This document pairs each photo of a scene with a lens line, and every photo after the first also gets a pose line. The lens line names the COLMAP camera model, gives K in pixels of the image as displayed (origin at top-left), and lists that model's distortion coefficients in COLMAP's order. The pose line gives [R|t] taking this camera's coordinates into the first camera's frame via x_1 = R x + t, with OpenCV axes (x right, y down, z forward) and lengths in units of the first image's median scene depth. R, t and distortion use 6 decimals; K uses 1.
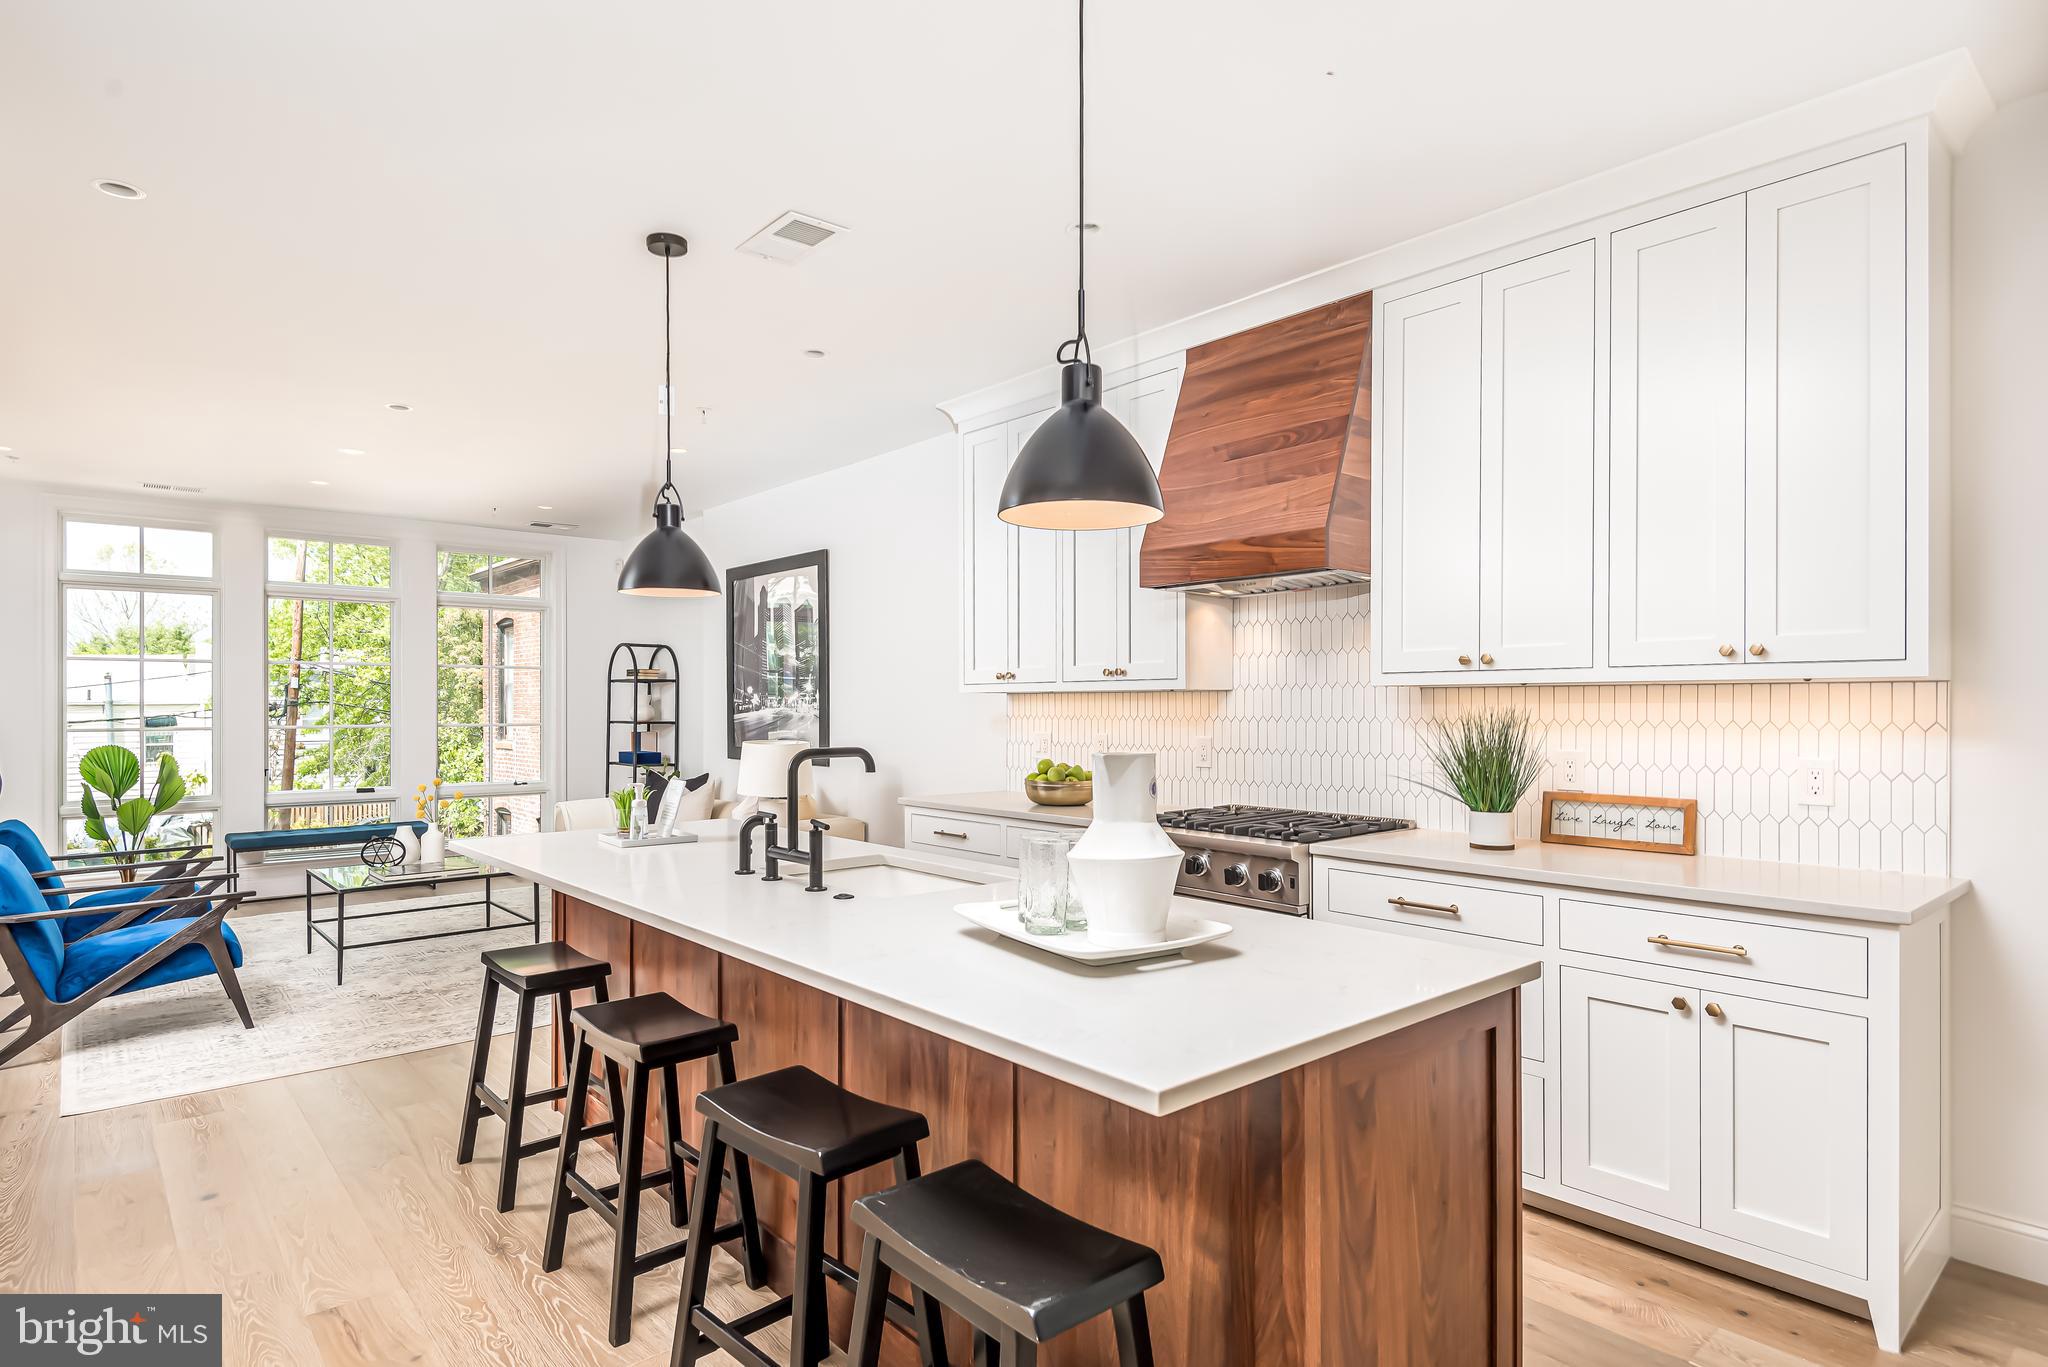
lens RADIAL K [[1082.8, 0, 1028.6], [0, 1082.8, 698.6], [0, 0, 1]] dist [-0.020385, -0.002277]
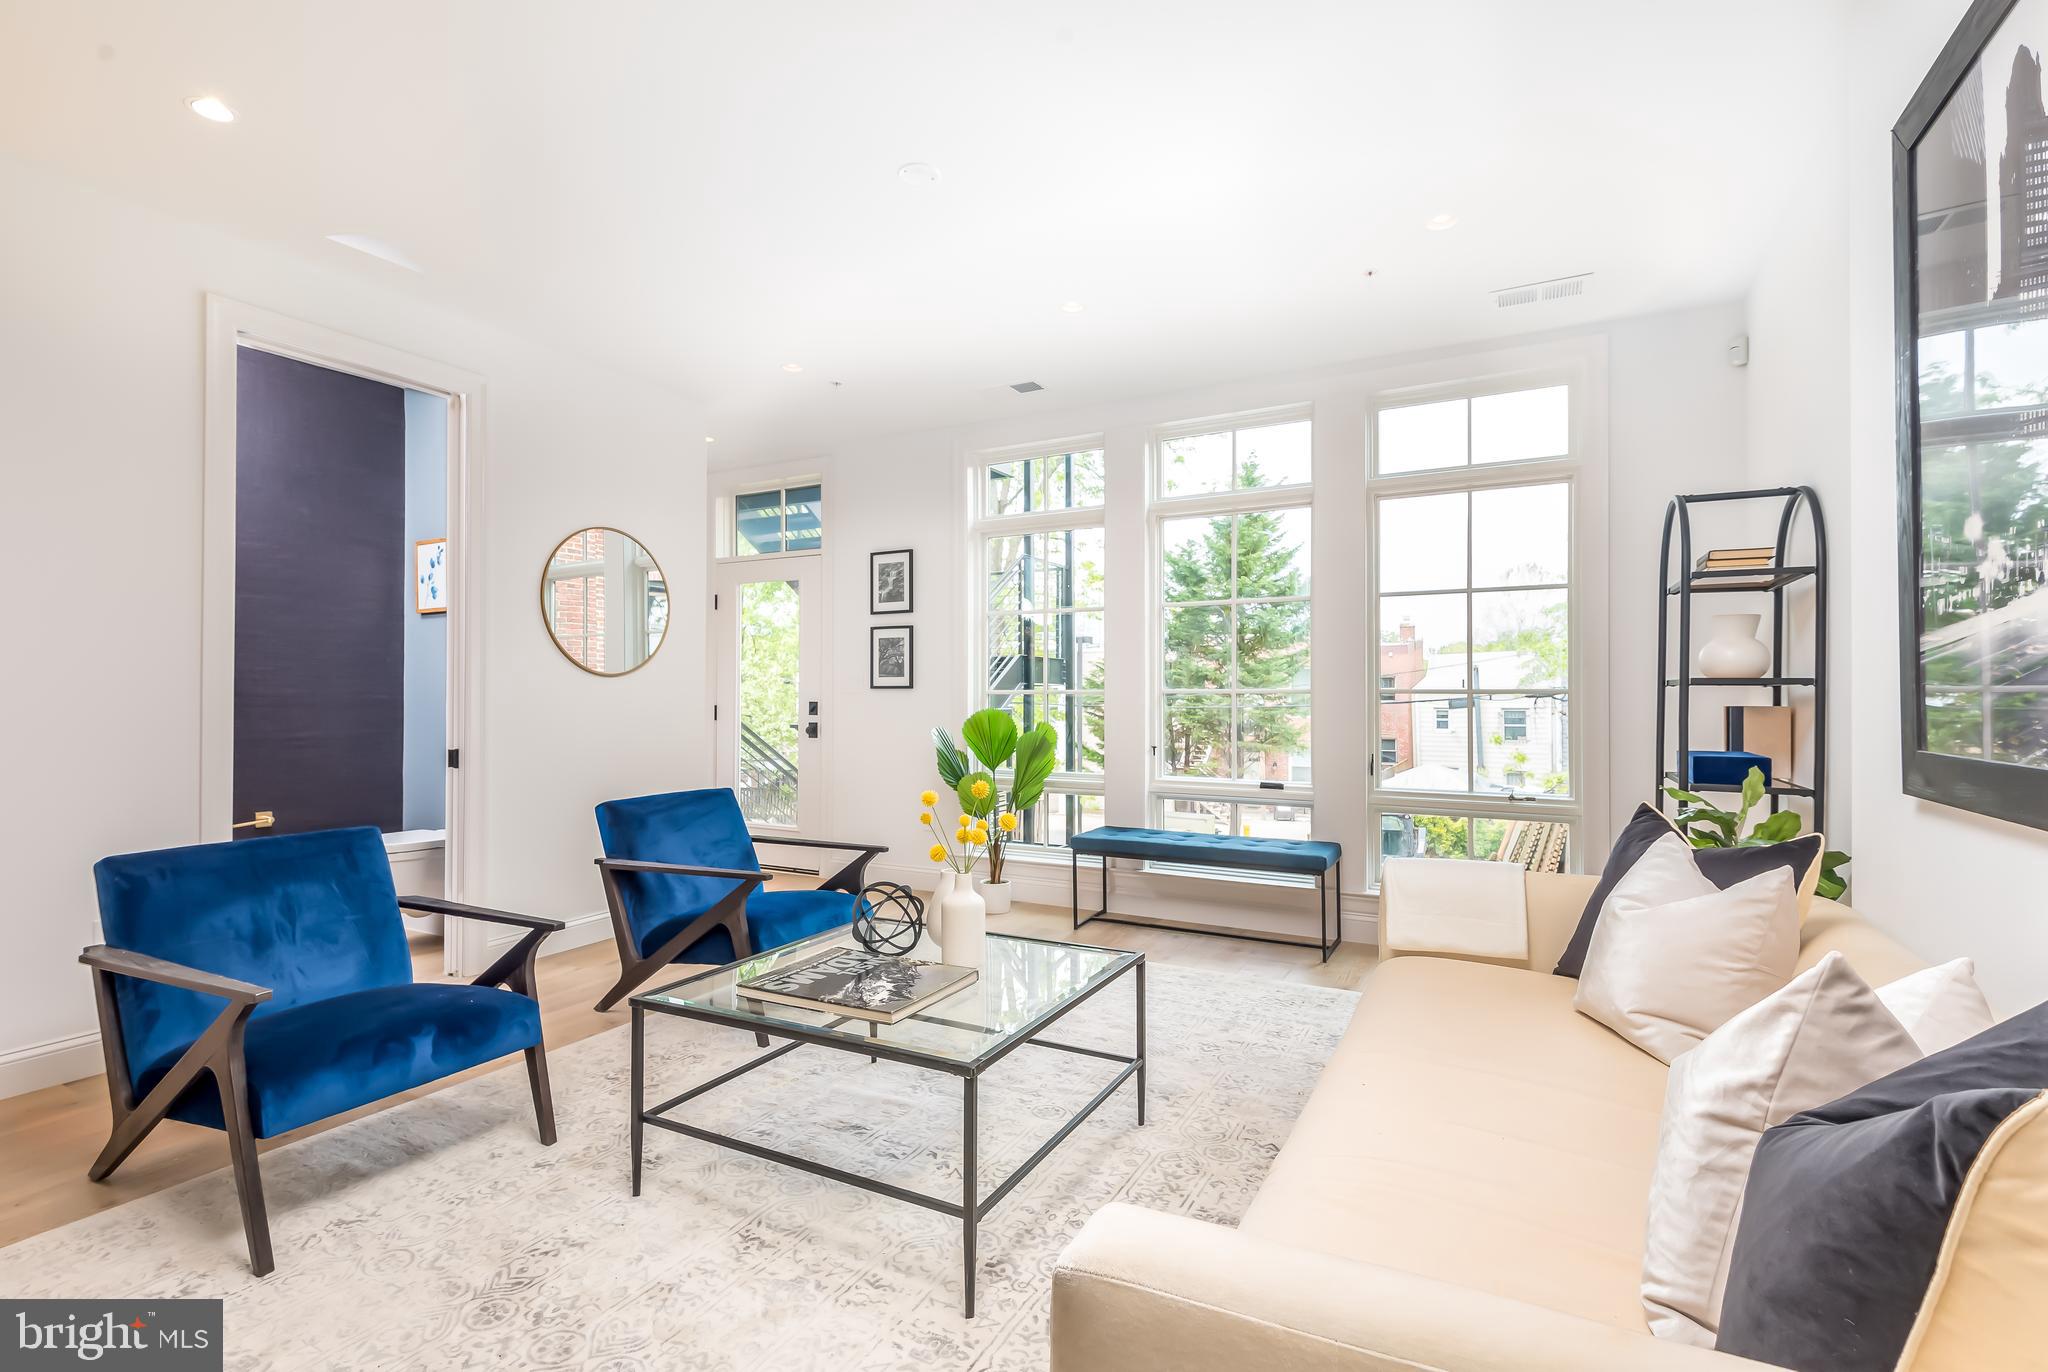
lens RADIAL K [[933.2, 0, 1006.1], [0, 933.2, 695.2], [0, 0, 1]] dist [0.003054, -0.001306]
pose [[0.324347, 0.003012, -0.945933, -0.133289], [0.002526, 0.999989, 0.004050, 0.030419], [0.945935, -0.003703, 0.324336, 0.758578]]
